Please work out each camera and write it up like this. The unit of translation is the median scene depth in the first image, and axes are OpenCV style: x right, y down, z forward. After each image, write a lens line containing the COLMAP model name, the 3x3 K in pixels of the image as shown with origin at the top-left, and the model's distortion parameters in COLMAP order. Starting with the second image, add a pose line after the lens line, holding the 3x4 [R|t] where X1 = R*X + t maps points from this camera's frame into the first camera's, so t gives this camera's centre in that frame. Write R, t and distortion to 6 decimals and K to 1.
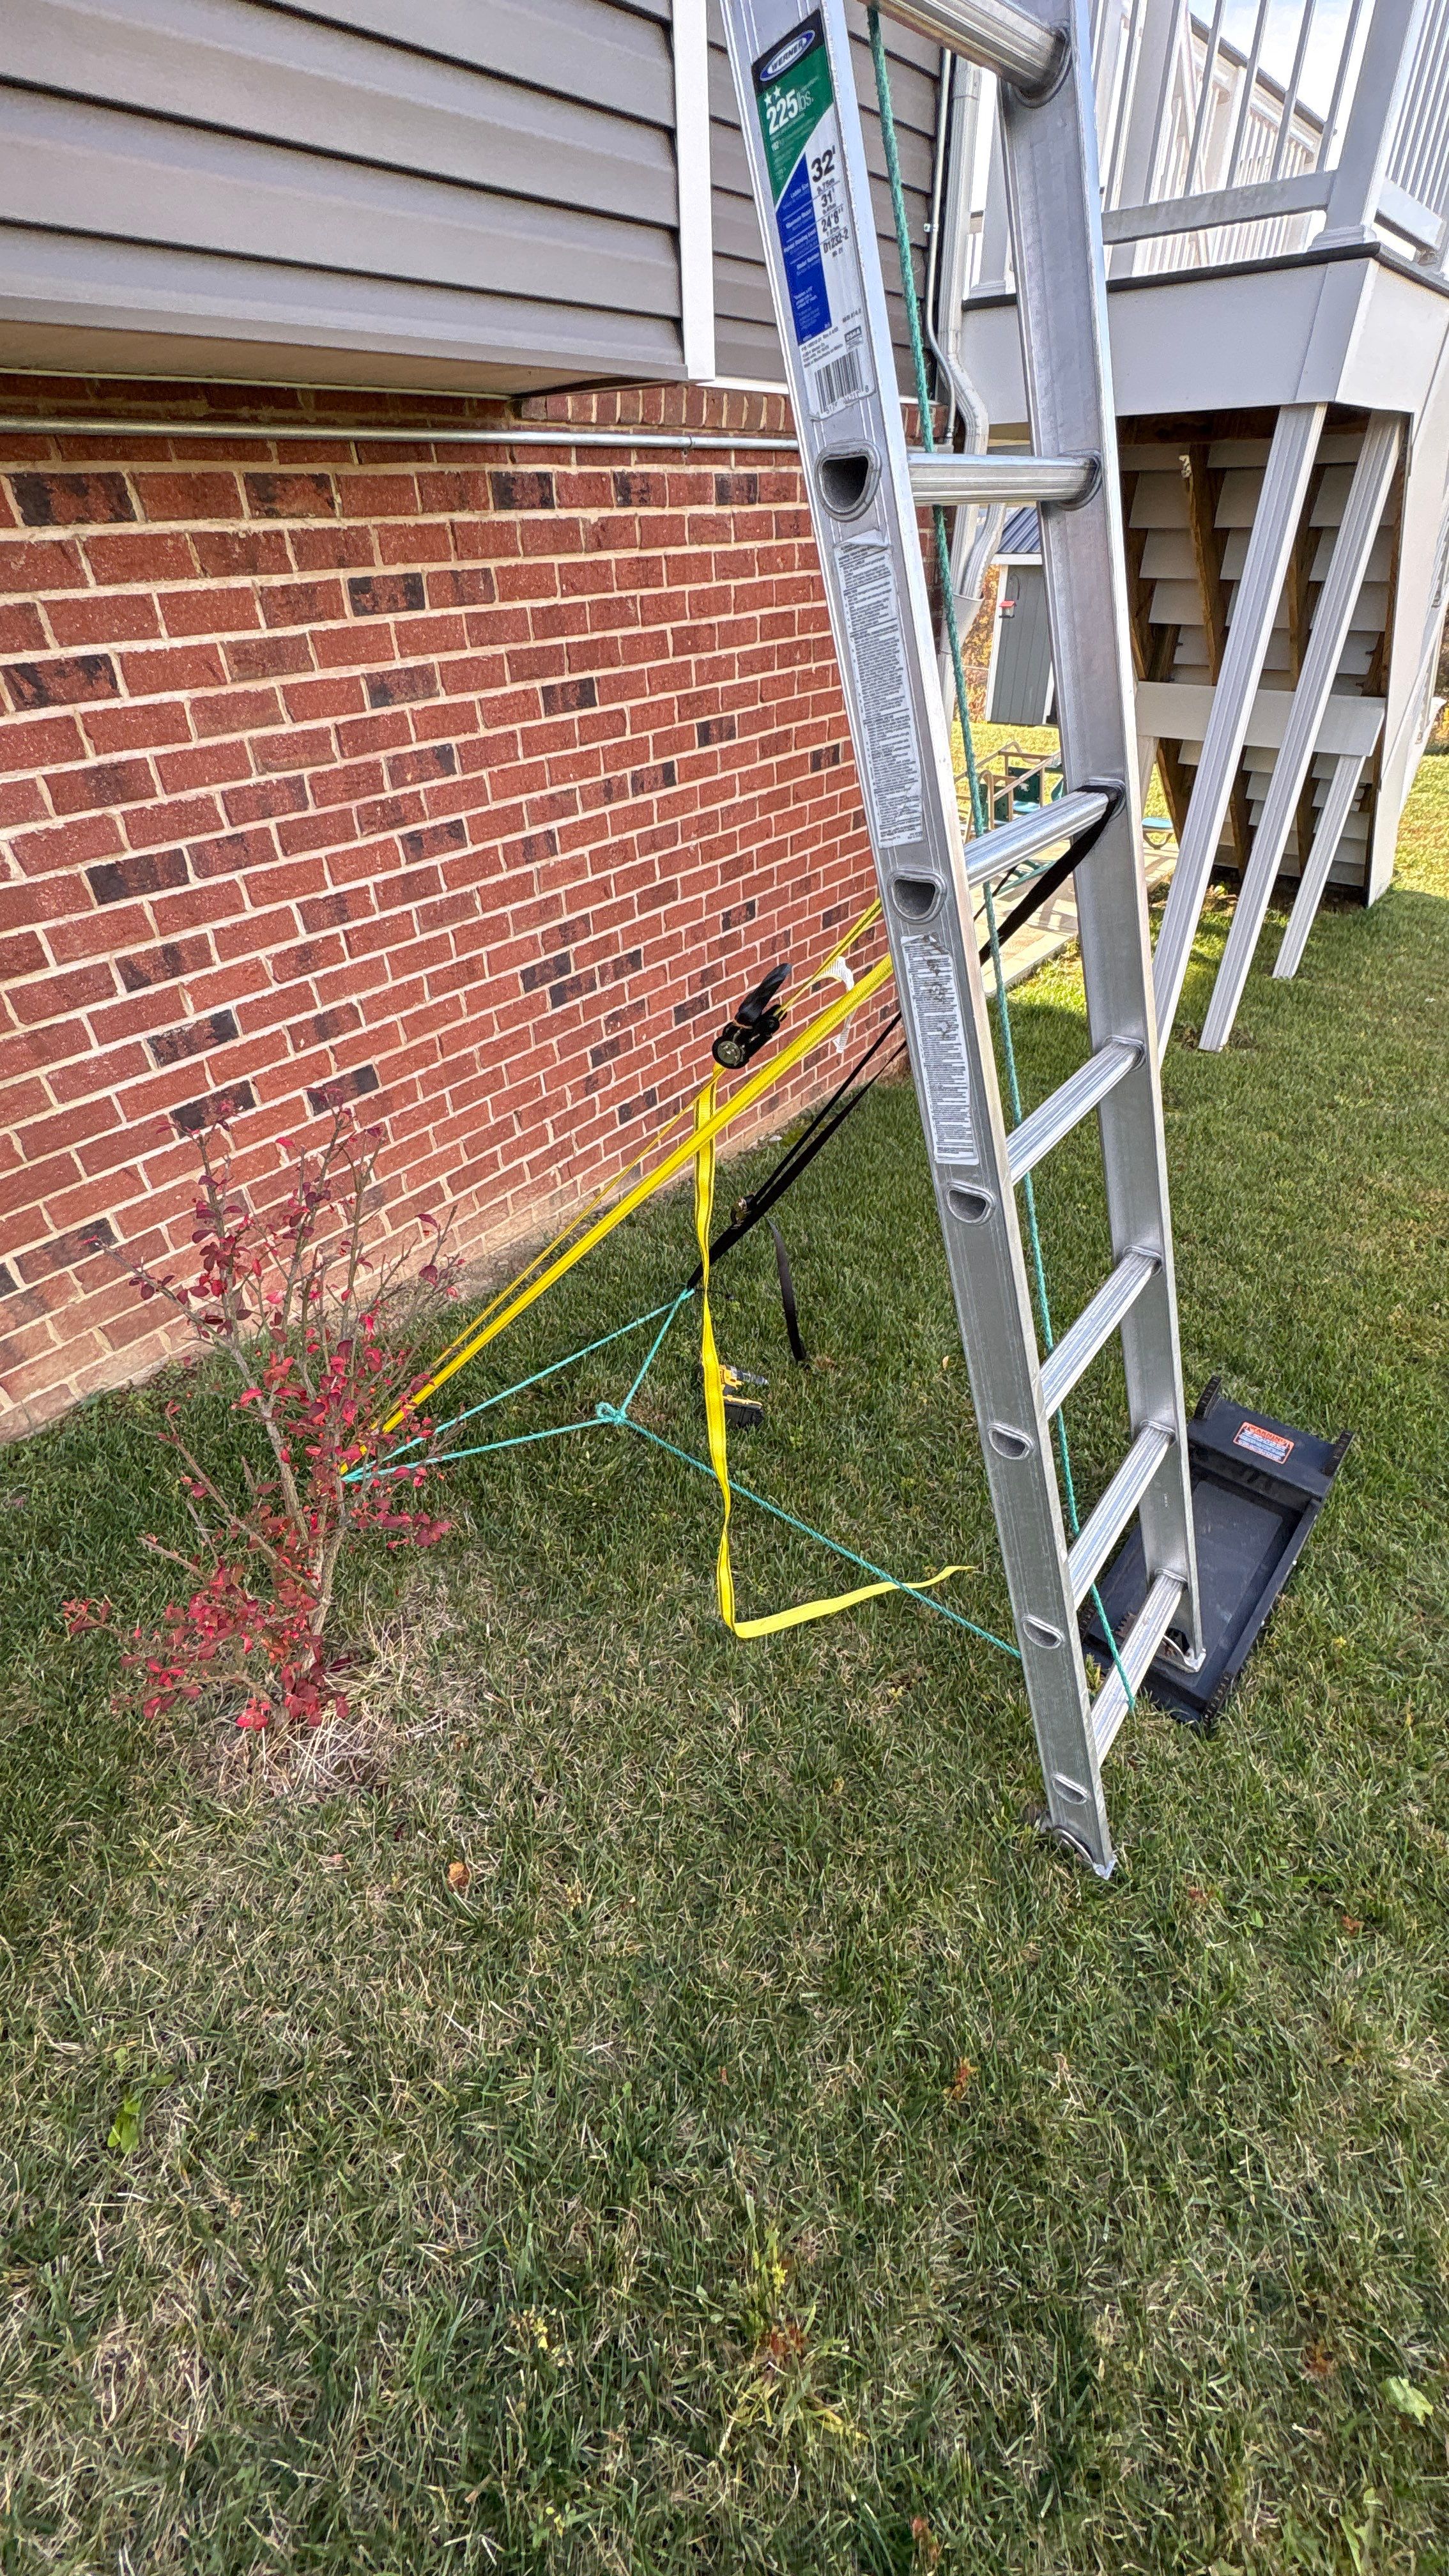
lens RADIAL K [[1015.1, 0, 724.5], [0, 1015.1, 1288.0], [0, 0, 1]] dist [-0.000872, 0.000018]
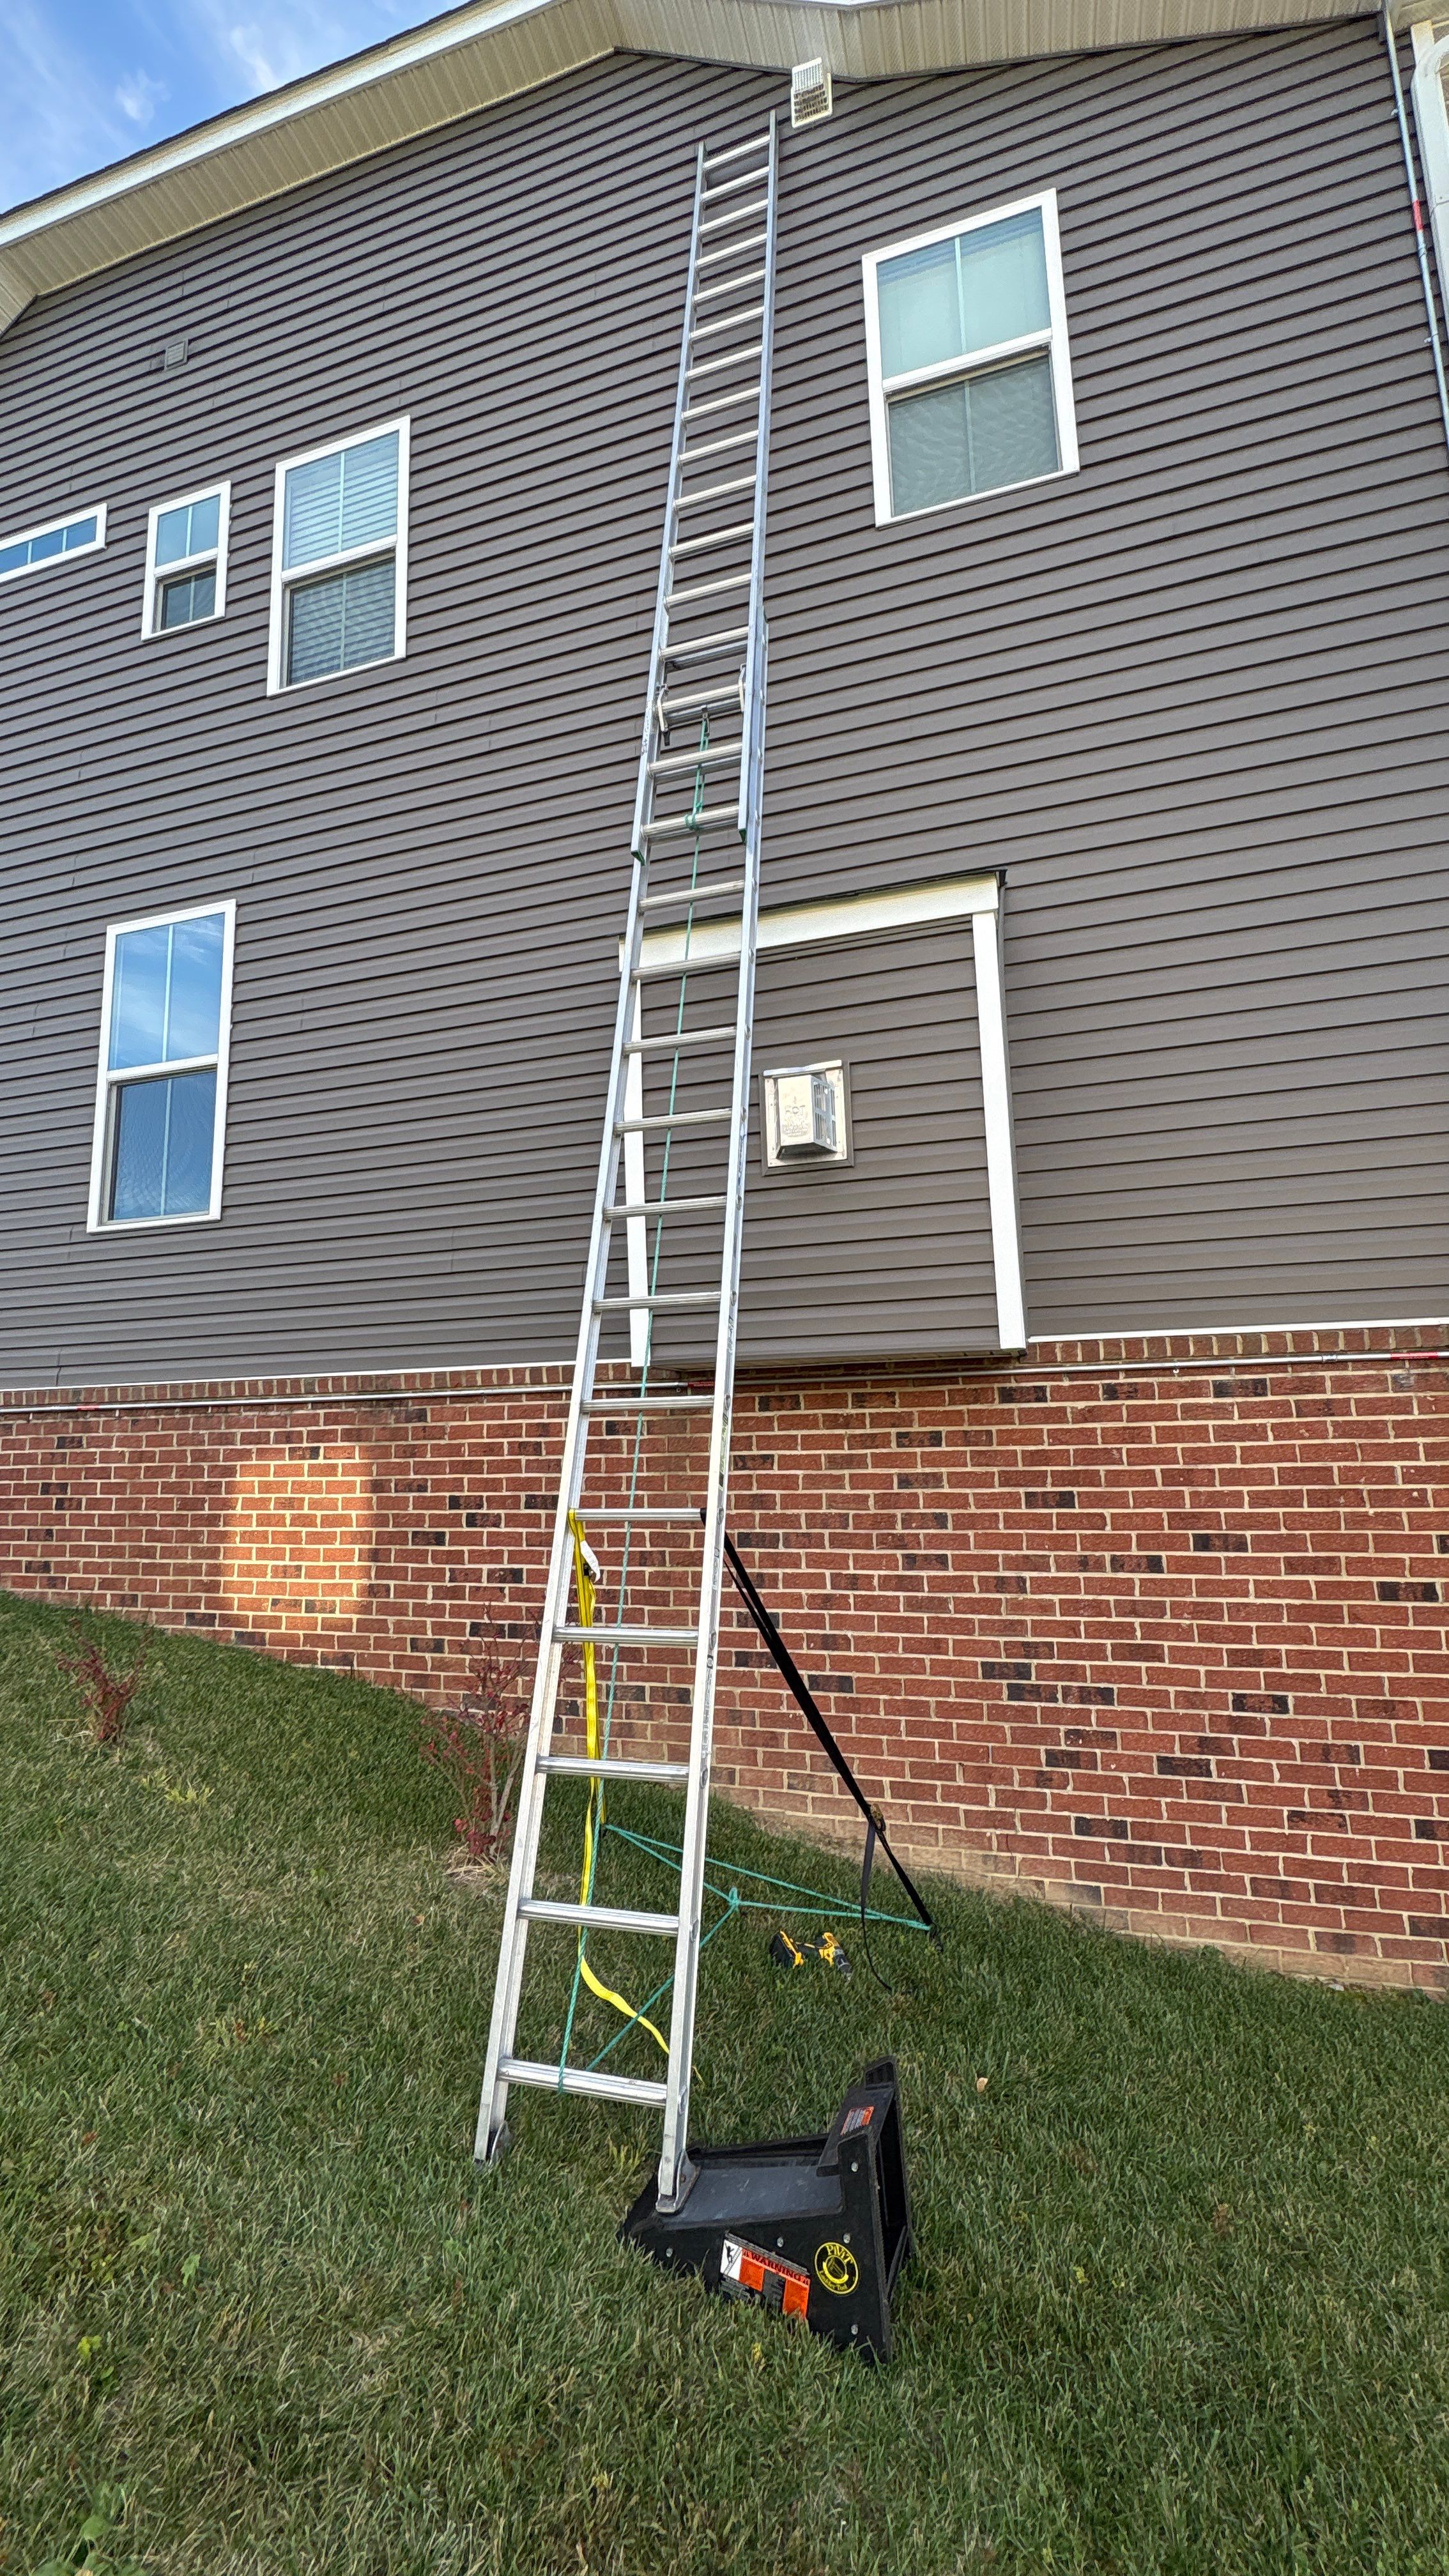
lens RADIAL K [[1015.1, 0, 724.5], [0, 1015.1, 1288.0], [0, 0, 1]] dist [-0.000872, 0.000018]
pose [[0.359144, -0.108403, -0.926965, 1.091773], [-0.554804, 0.773879, -0.305455, -0.085737], [0.750472, 0.623987, 0.217792, 0.092713]]
